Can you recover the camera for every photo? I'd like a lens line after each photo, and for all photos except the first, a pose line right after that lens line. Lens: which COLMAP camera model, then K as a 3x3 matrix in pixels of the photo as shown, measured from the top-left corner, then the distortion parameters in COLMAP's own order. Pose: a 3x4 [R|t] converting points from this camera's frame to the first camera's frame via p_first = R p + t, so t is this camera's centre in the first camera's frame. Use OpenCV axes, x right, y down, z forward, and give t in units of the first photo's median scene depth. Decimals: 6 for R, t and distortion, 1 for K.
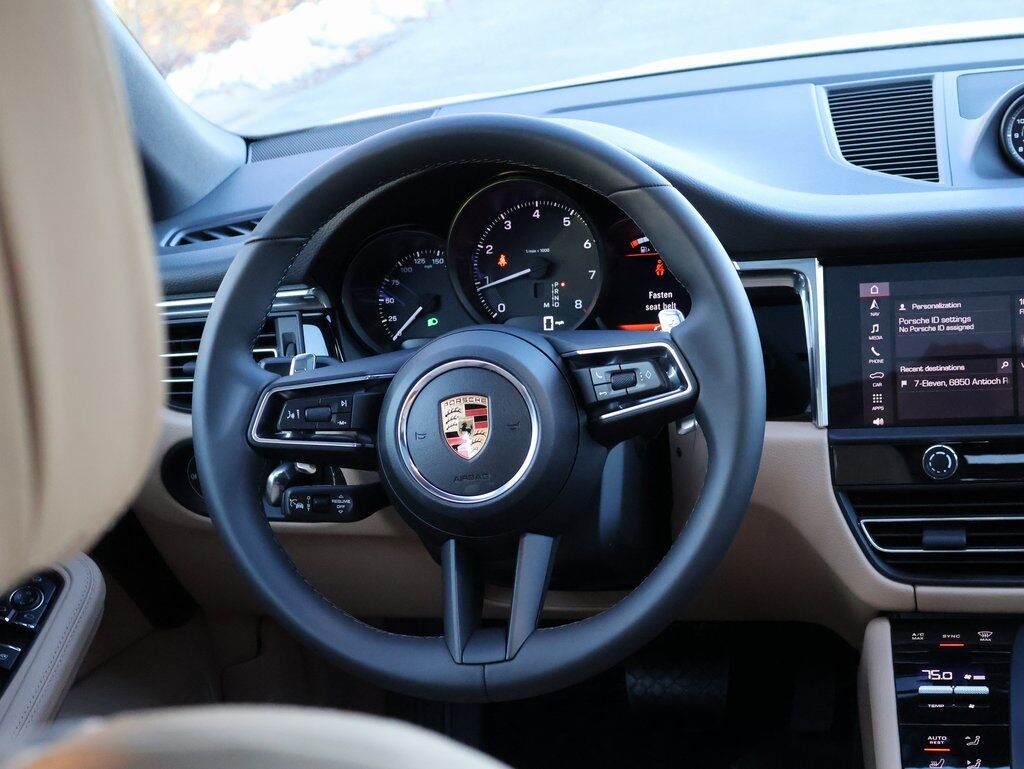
lens RADIAL K [[1630.0, 0, 512.0], [0, 1630.0, 384.5], [0, 0, 1]] dist [-0.251053, 0.014262]
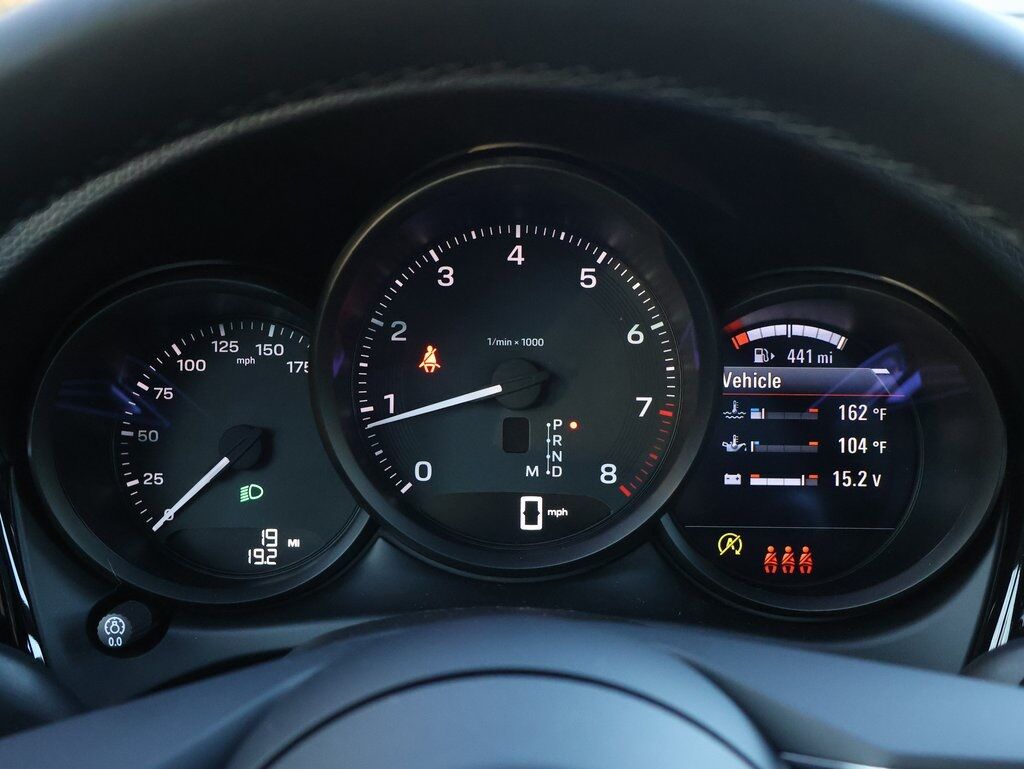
lens RADIAL K [[1291.0, 0, 512.0], [0, 1291.0, 384.5], [0, 0, 1]] dist [-0.092536, 0.012767]
pose [[0.967610, 0.043963, 0.248593, -0.068650], [-0.047105, 0.998867, 0.006701, -0.073207], [-0.248017, -0.018194, 0.968585, 0.671772]]
